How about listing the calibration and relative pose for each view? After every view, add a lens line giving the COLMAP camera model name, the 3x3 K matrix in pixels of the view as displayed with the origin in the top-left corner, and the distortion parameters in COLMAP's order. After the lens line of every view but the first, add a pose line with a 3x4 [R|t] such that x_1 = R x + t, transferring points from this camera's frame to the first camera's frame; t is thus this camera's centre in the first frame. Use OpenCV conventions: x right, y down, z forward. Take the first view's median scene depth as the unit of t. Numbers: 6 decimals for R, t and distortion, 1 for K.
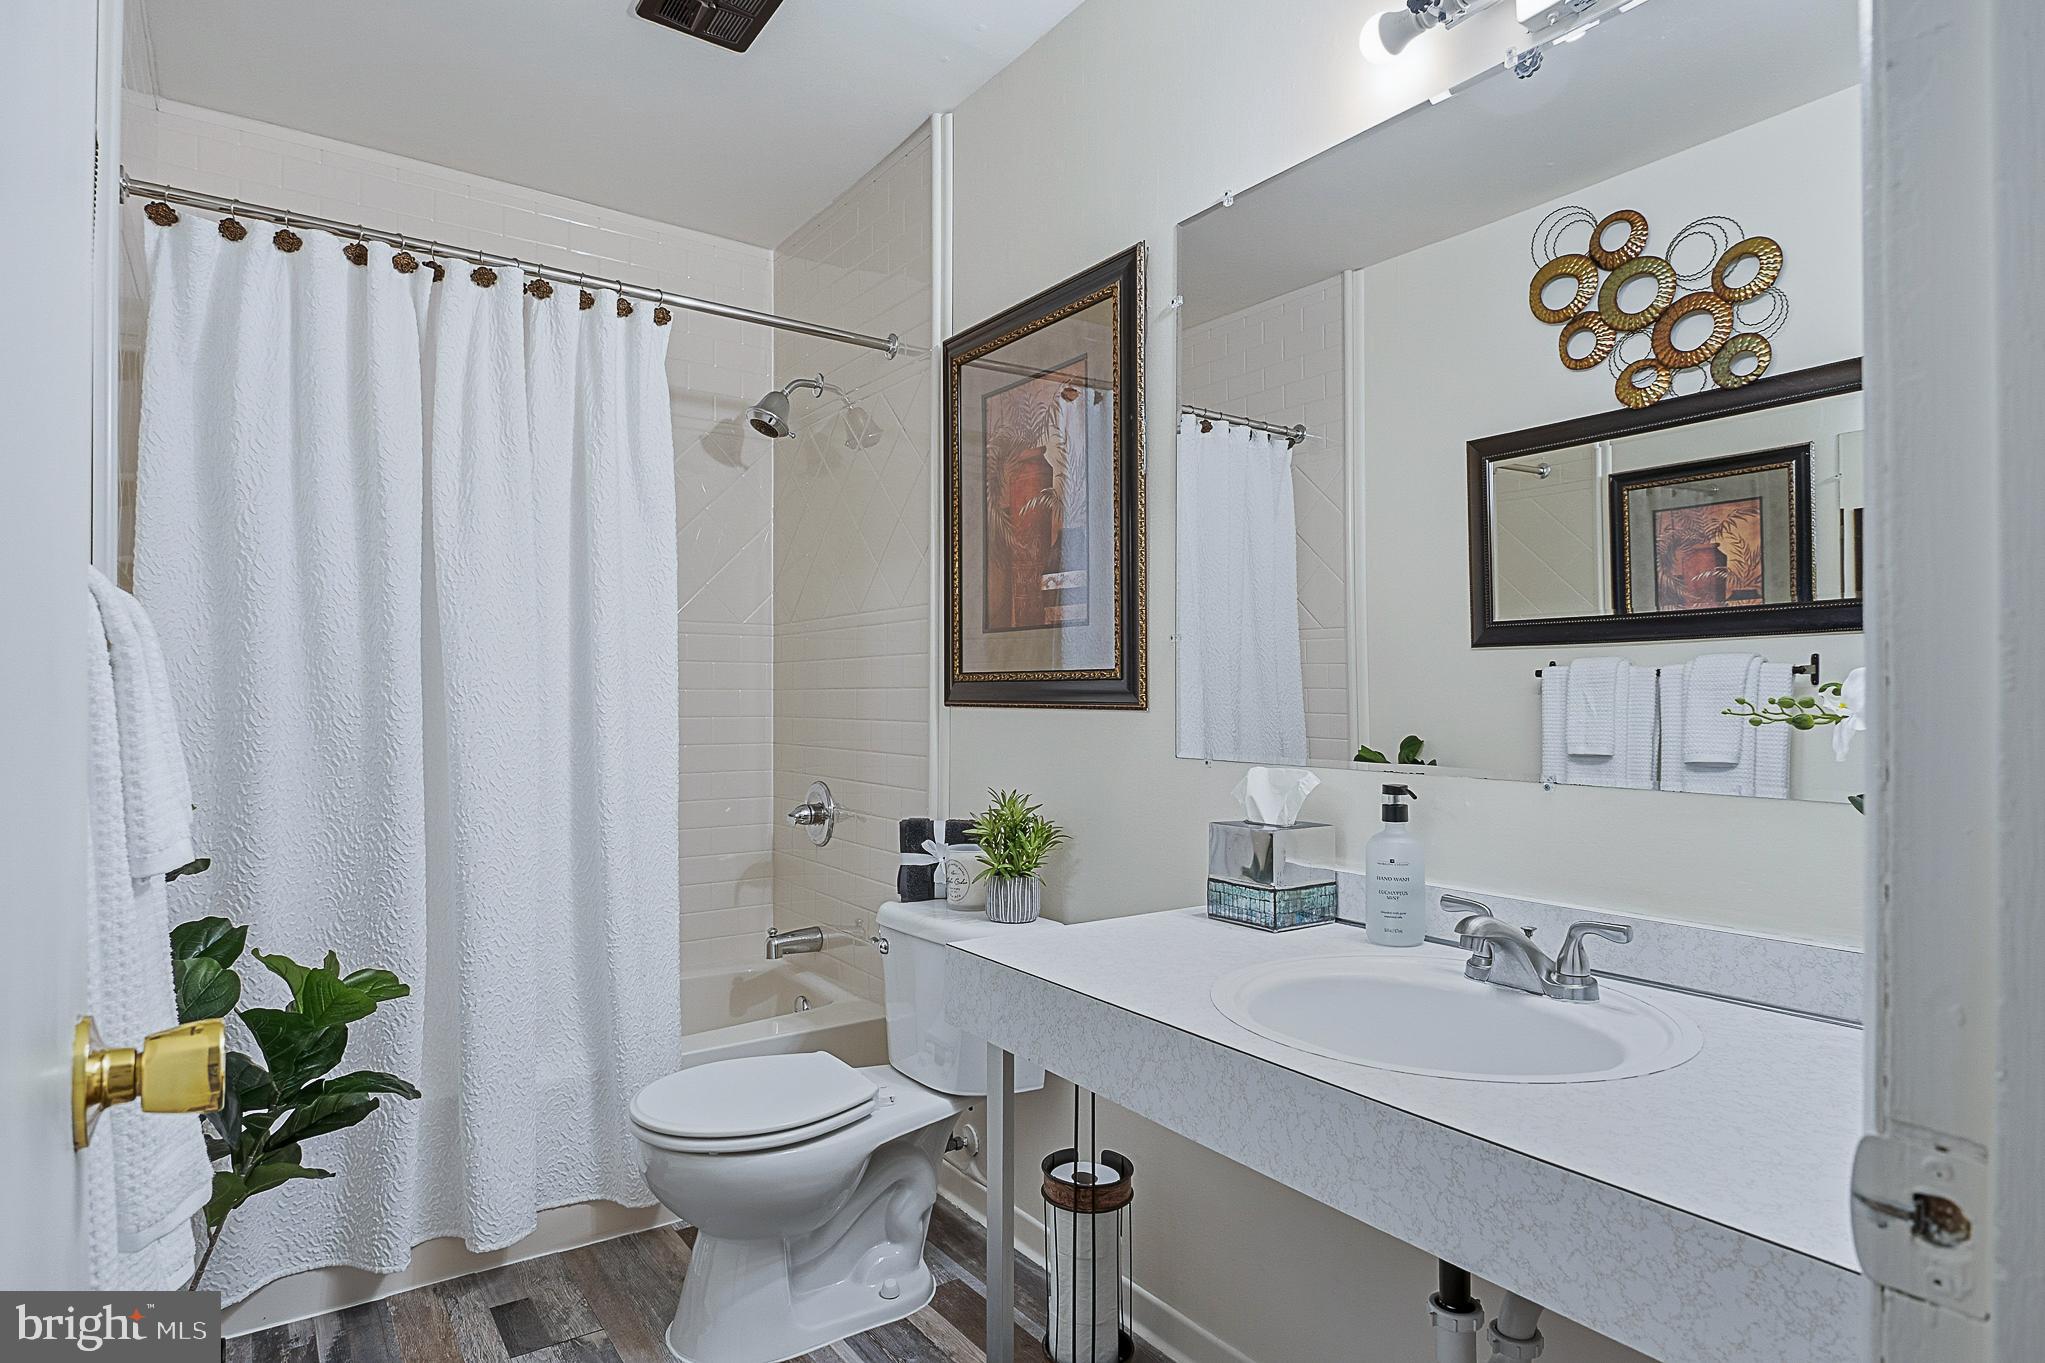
lens RADIAL K [[1107.7, 0, 1027.9], [0, 1107.7, 685.6], [0, 0, 1]] dist [-0.022990, -0.020237]
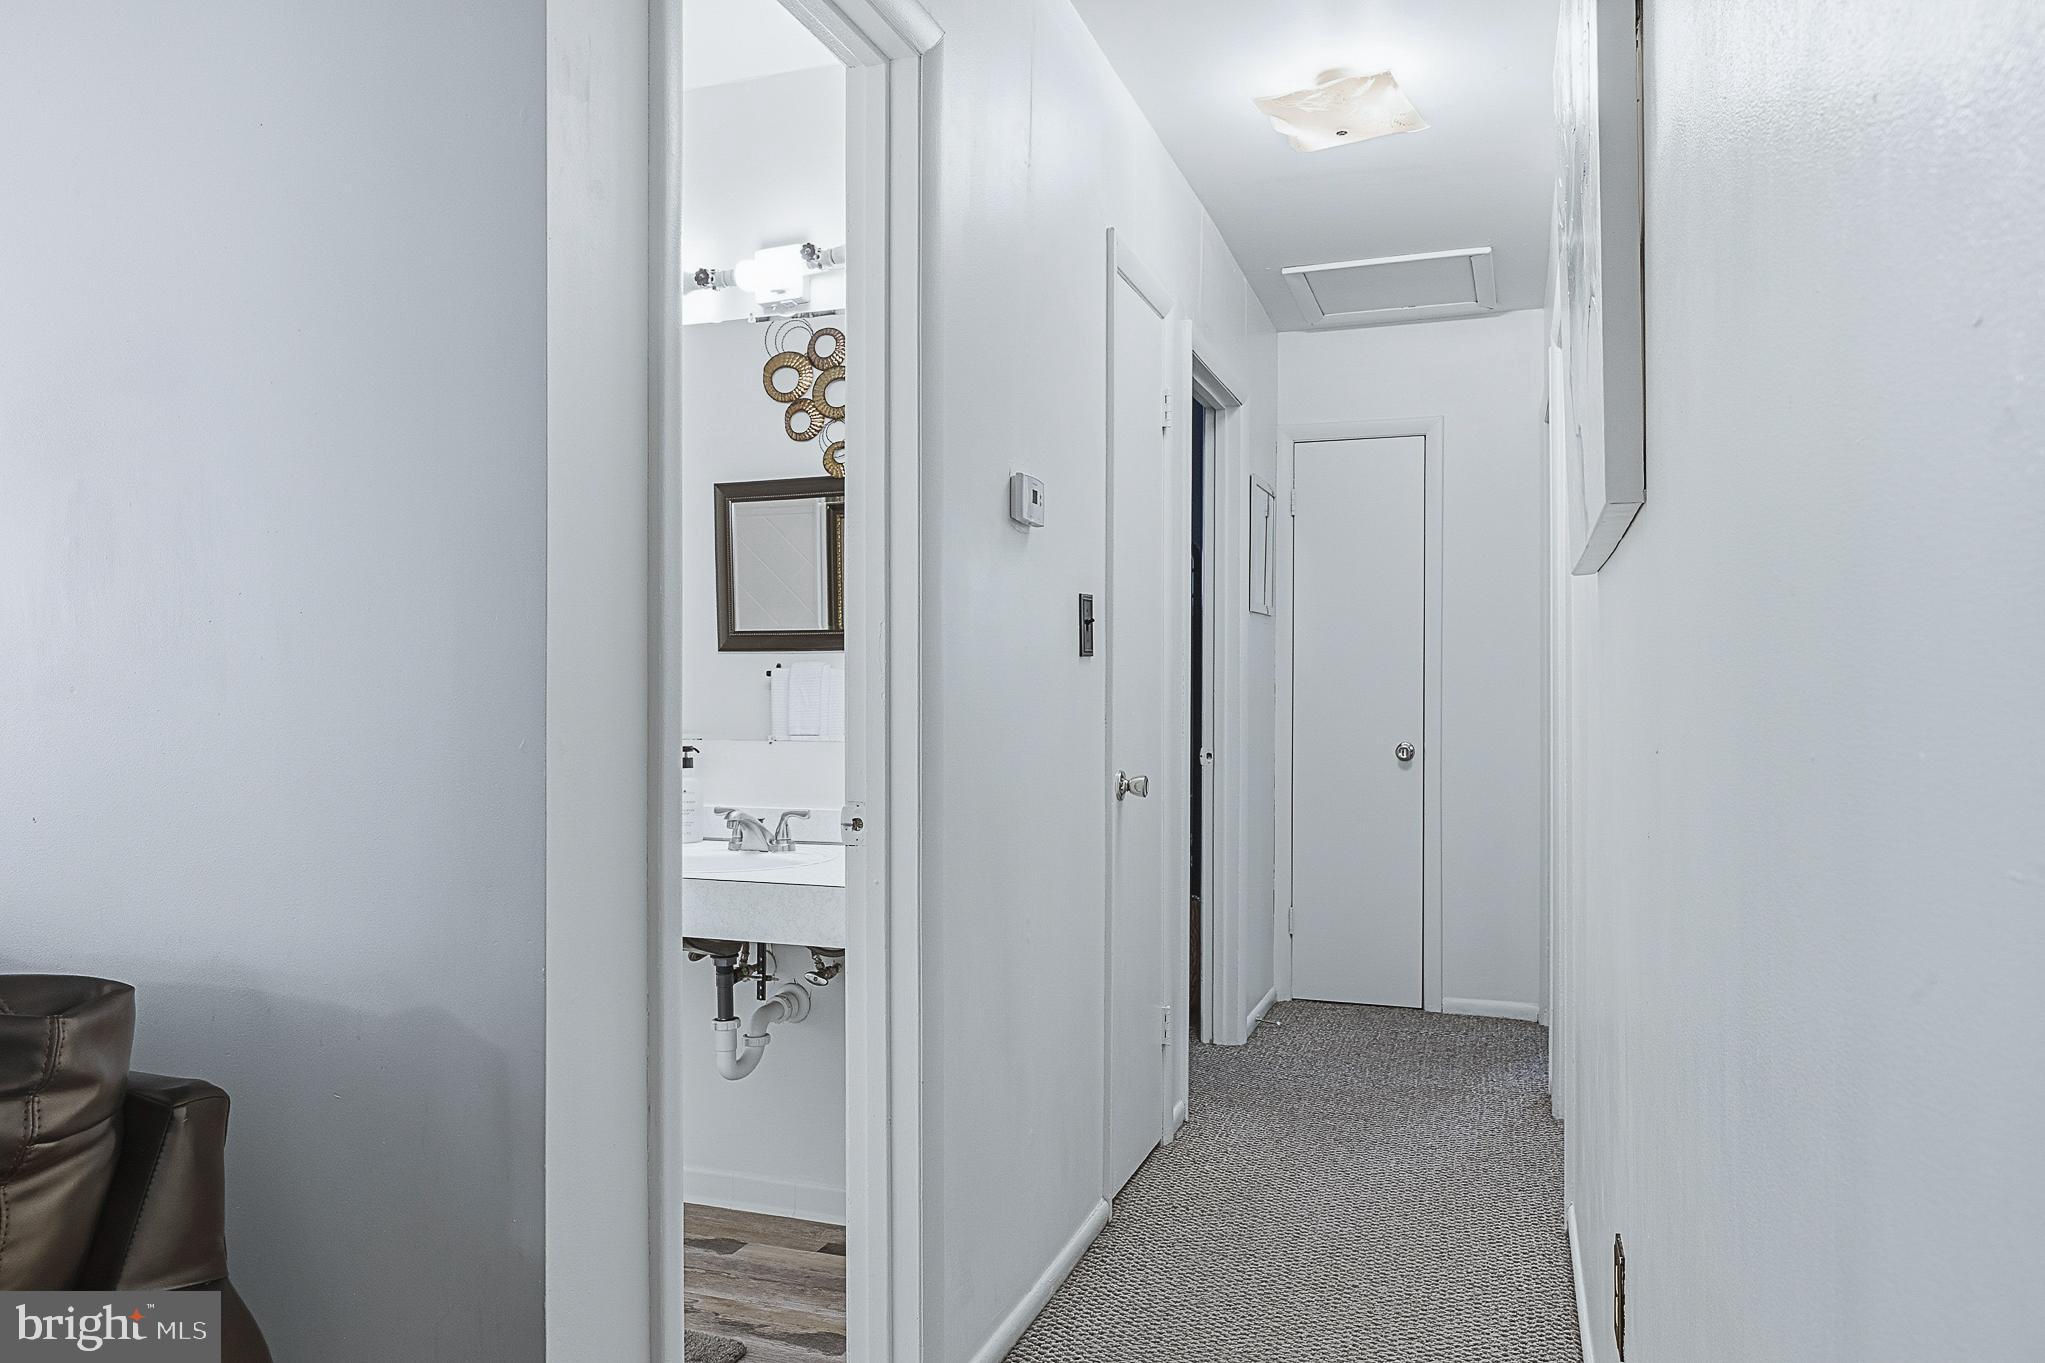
lens RADIAL K [[1419.1, 0, 1022.5], [0, 1419.1, 681.5], [0, 0, 1]] dist [0.000685, -0.000006]
pose [[0.820953, -0.001328, 0.570994, -0.249915], [-0.001521, 0.999989, 0.004513, -0.009654], [-0.570994, -0.004574, 0.820942, -0.553628]]
